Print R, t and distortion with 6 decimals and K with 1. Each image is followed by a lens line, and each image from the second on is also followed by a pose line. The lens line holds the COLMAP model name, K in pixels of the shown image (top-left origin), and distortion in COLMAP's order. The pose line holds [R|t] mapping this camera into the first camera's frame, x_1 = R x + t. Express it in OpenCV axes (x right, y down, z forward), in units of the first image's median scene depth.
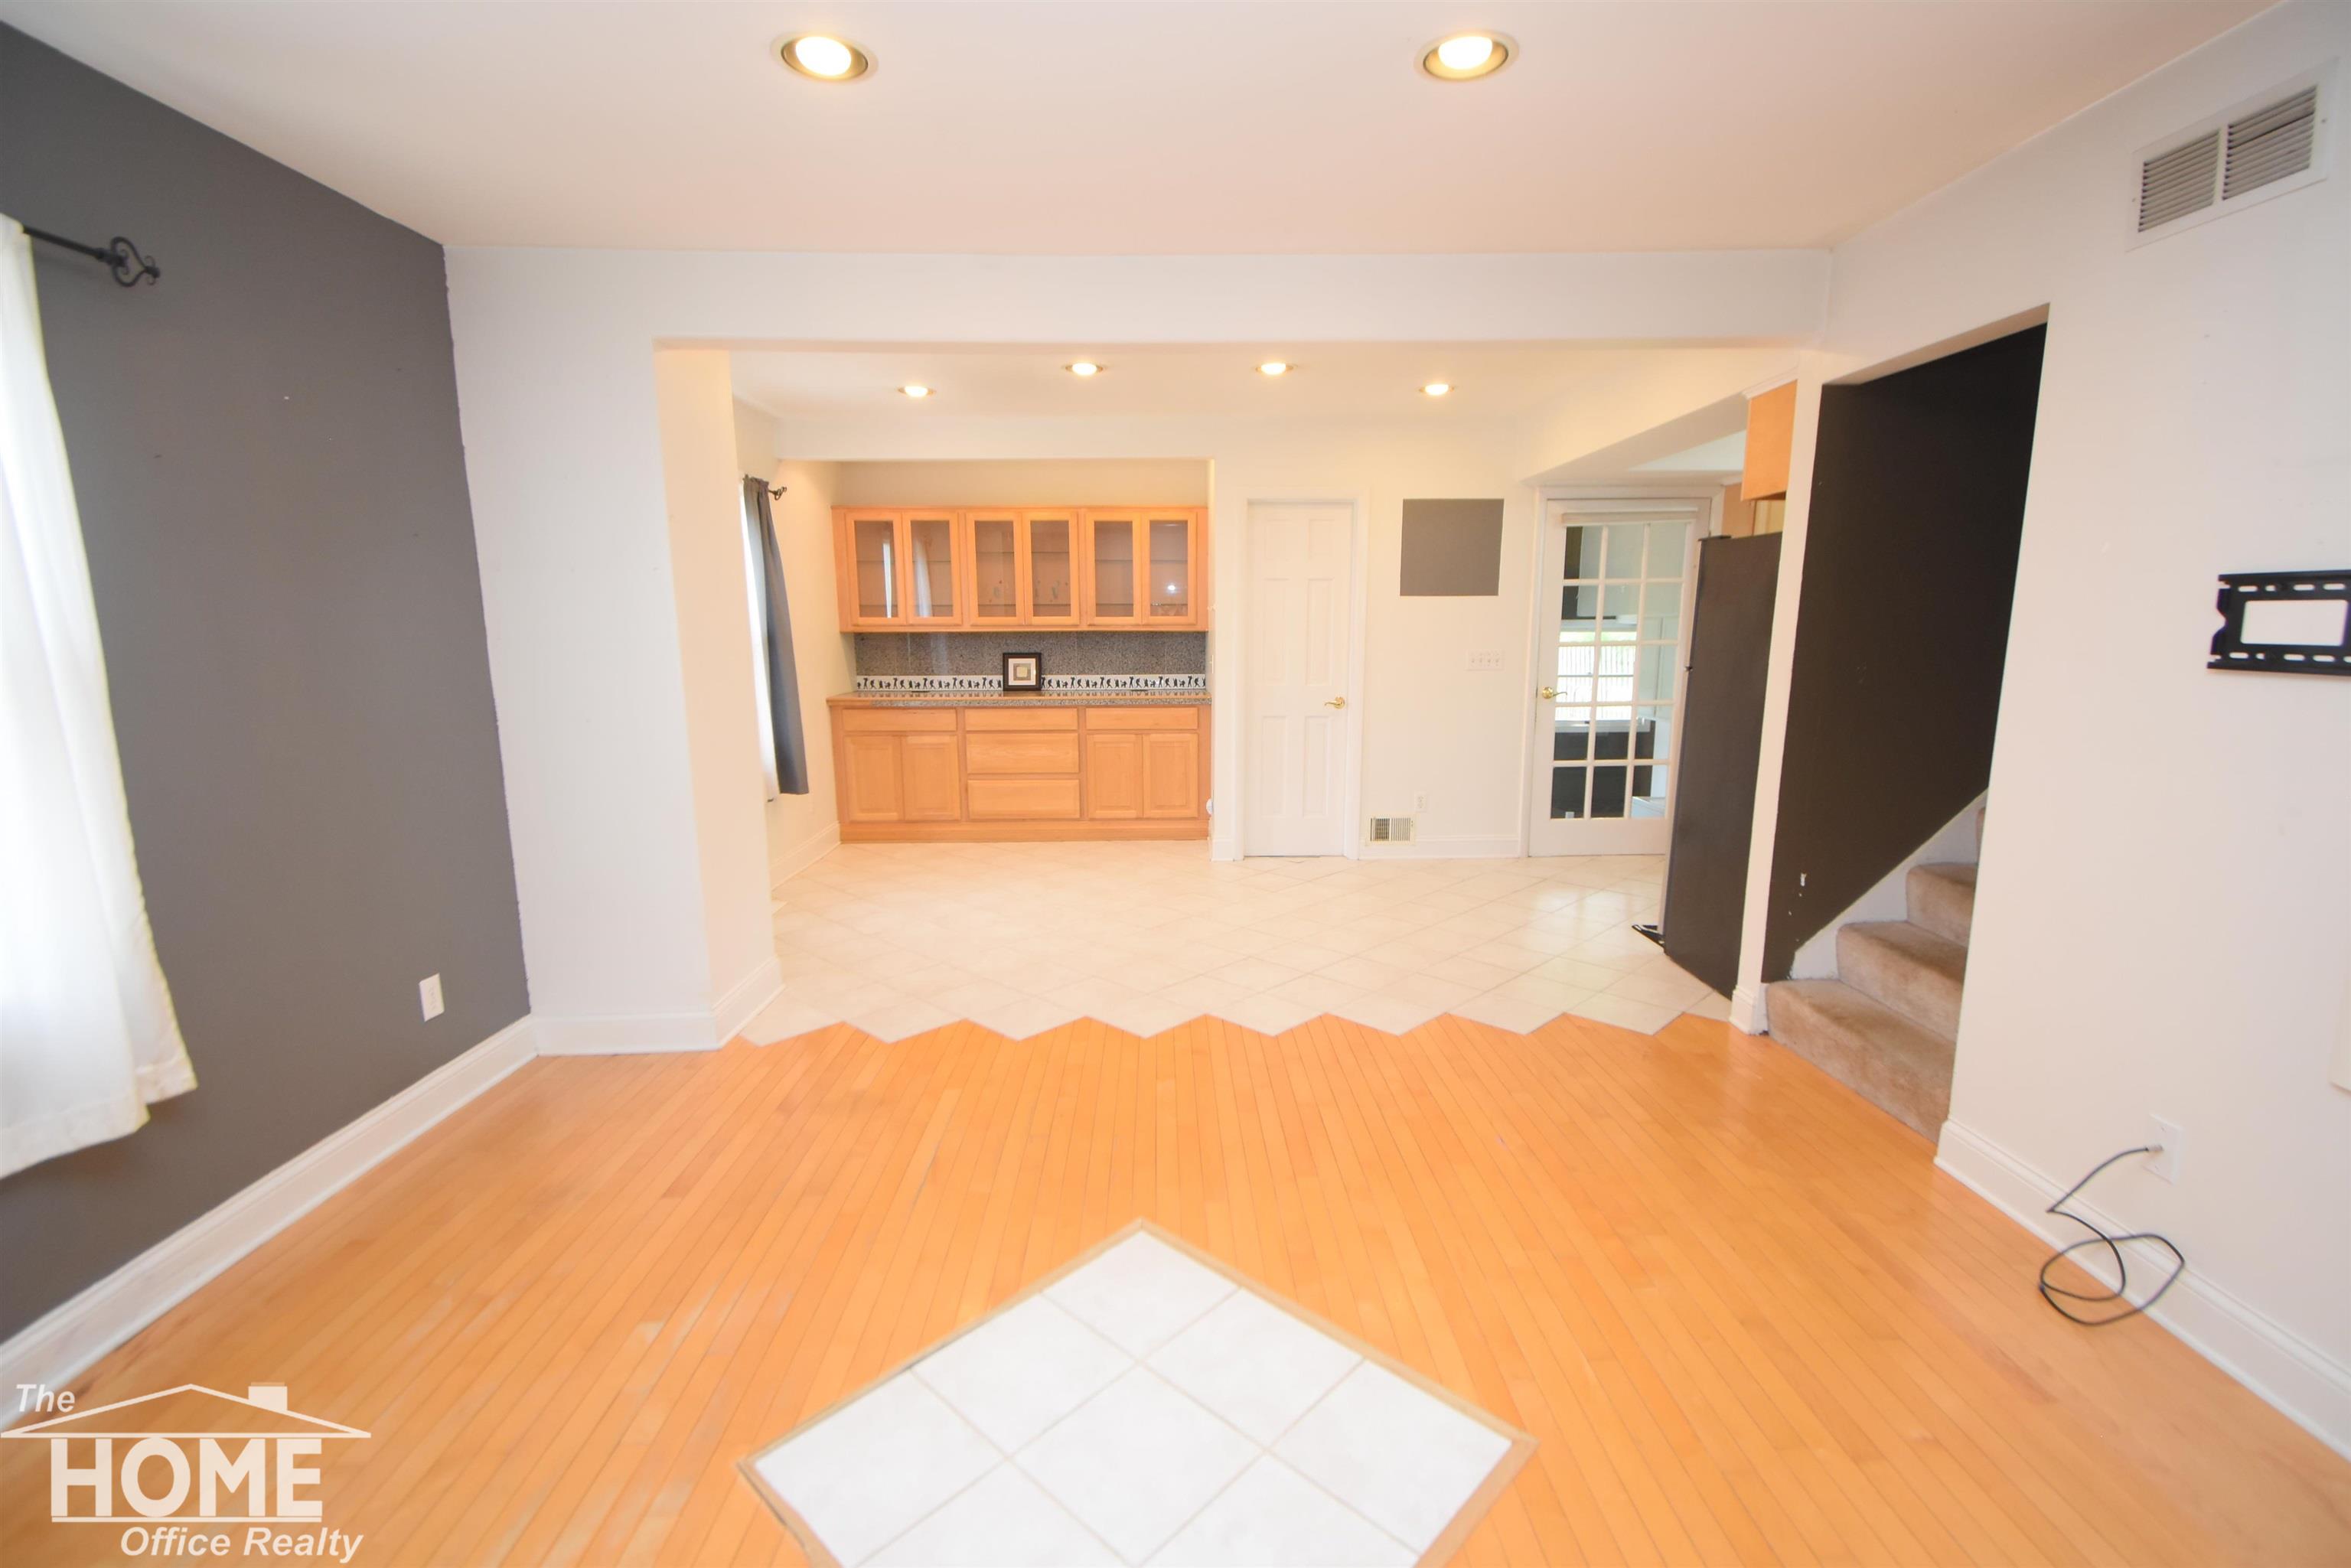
lens RADIAL K [[1038.1, 0, 1173.5], [0, 1038.1, 803.3], [0, 0, 1]] dist [0.022118, -0.025011]
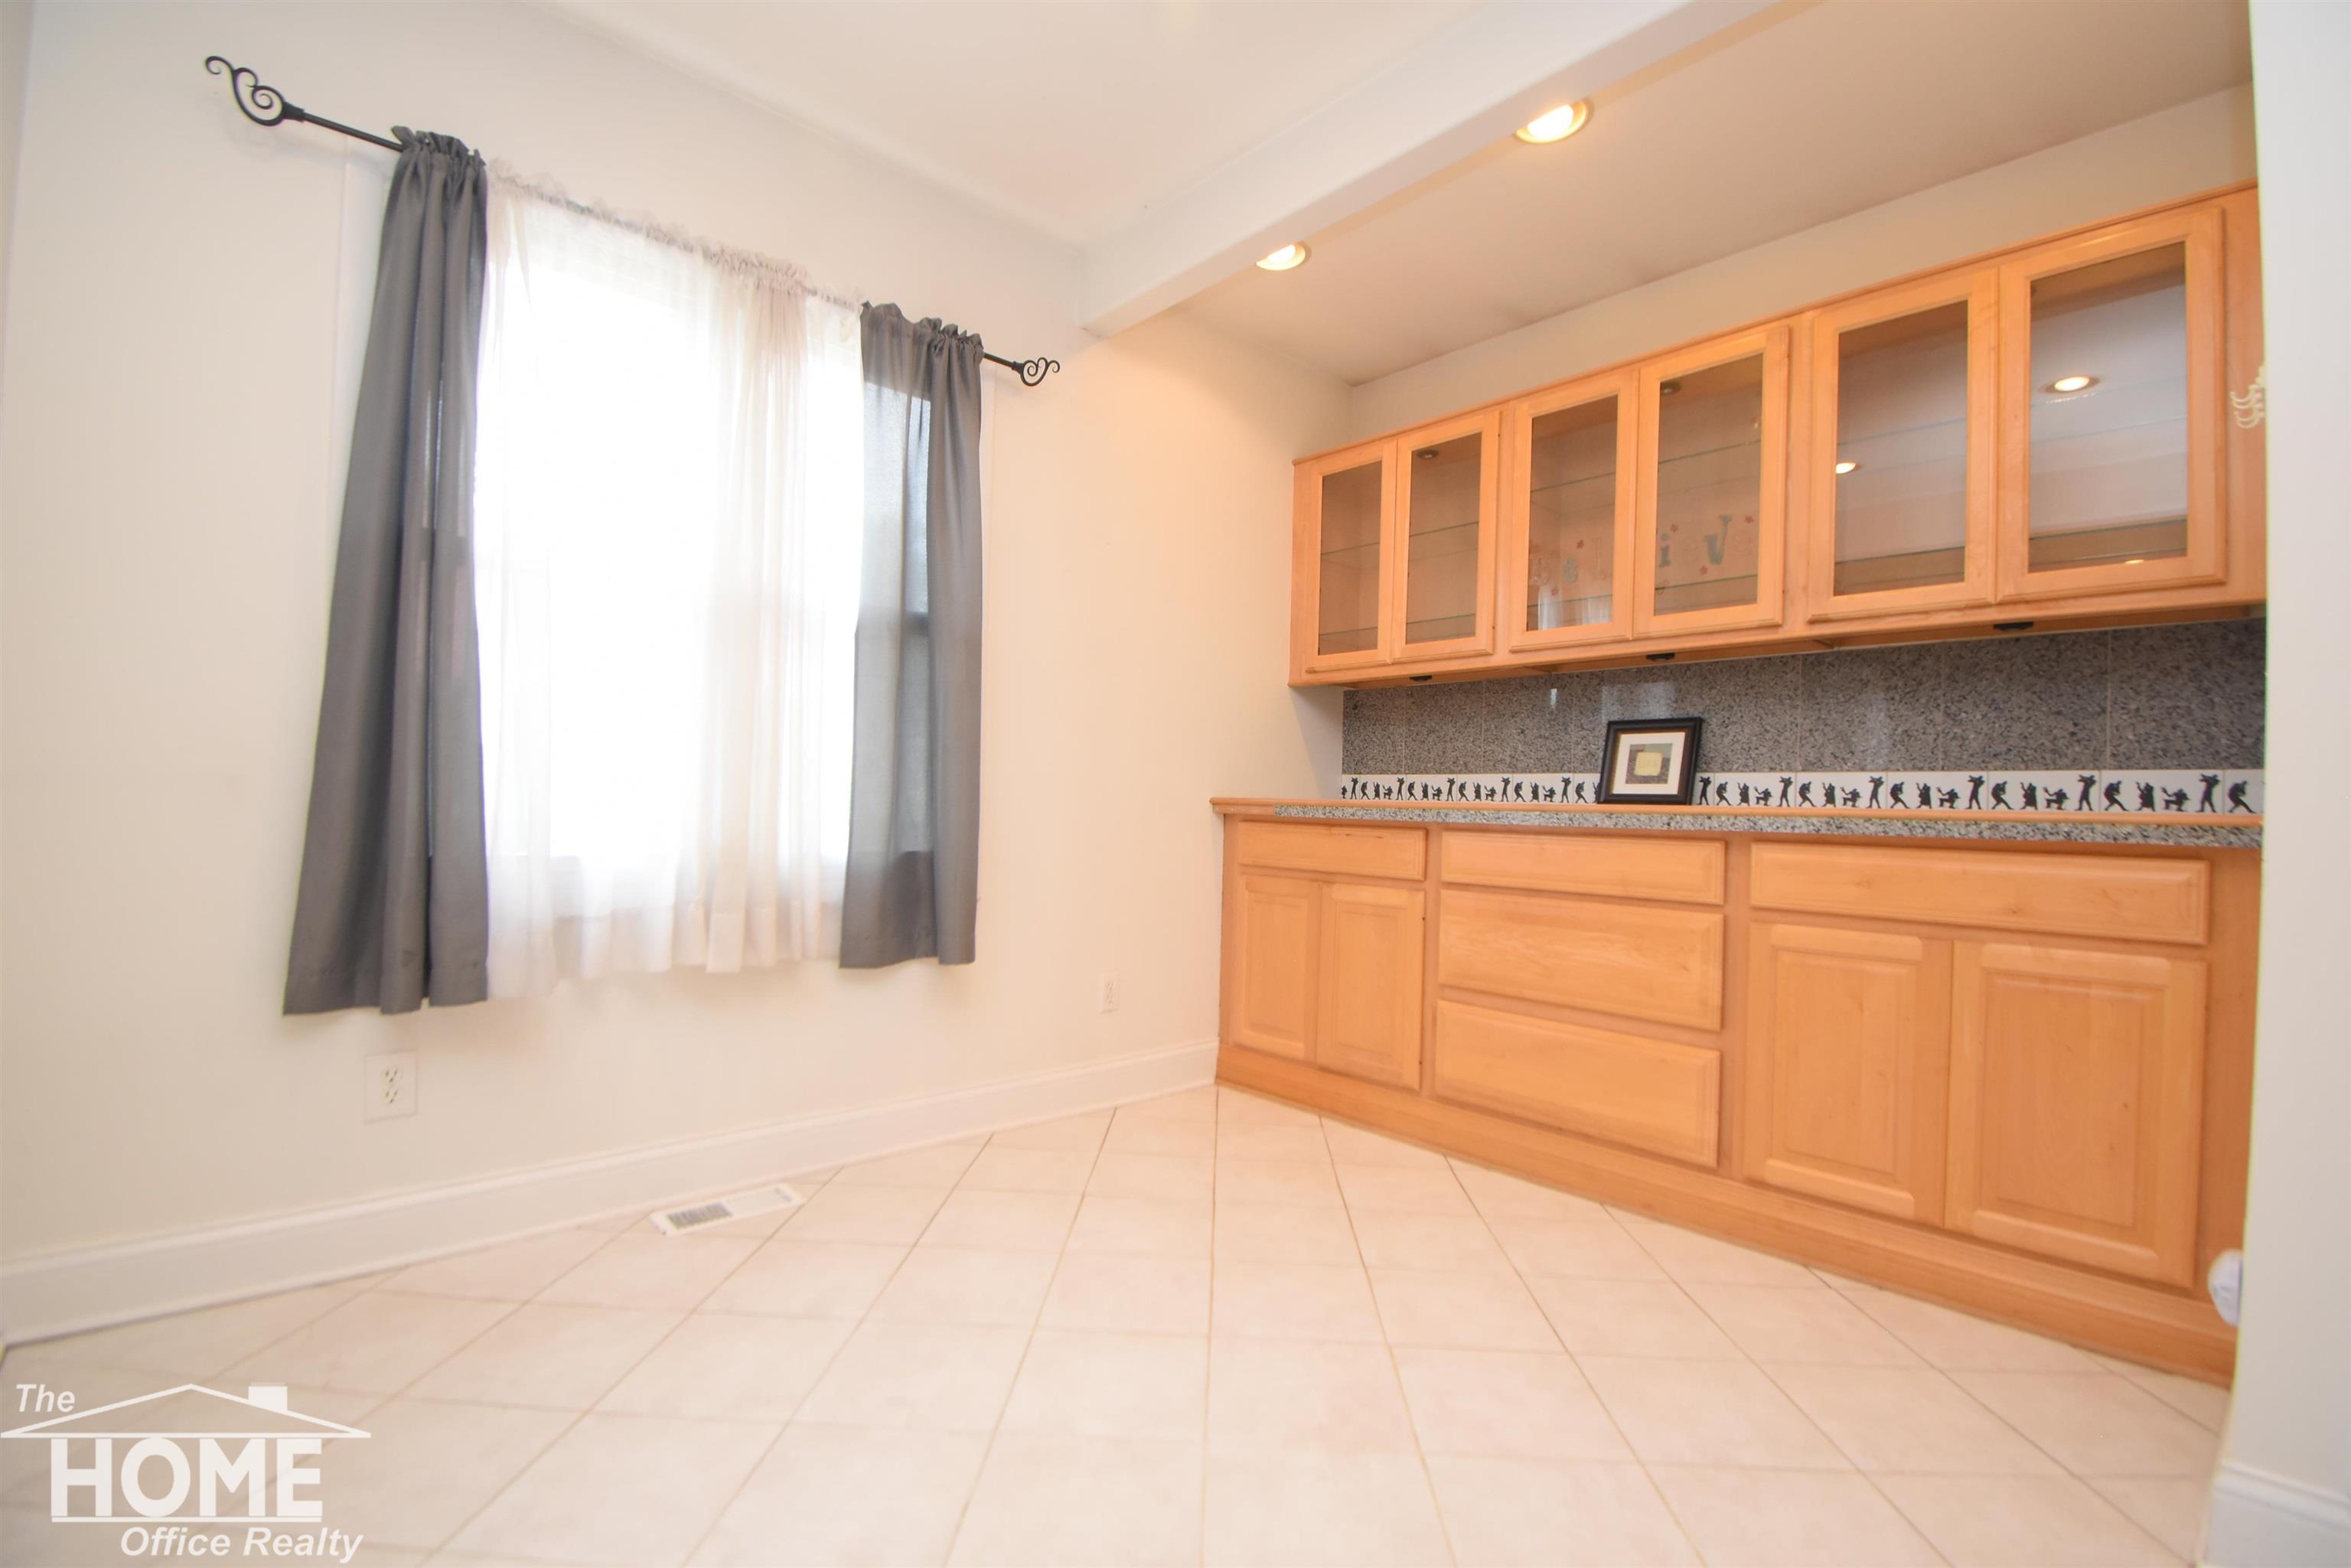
lens RADIAL K [[1038.1, 0, 1173.5], [0, 1038.1, 803.3], [0, 0, 1]] dist [0.022118, -0.025011]
pose [[0.659325, 0.020769, -0.751571, 0.045853], [-0.159536, 0.980720, -0.112853, -0.035037], [0.734737, 0.194310, 0.649927, 0.623781]]
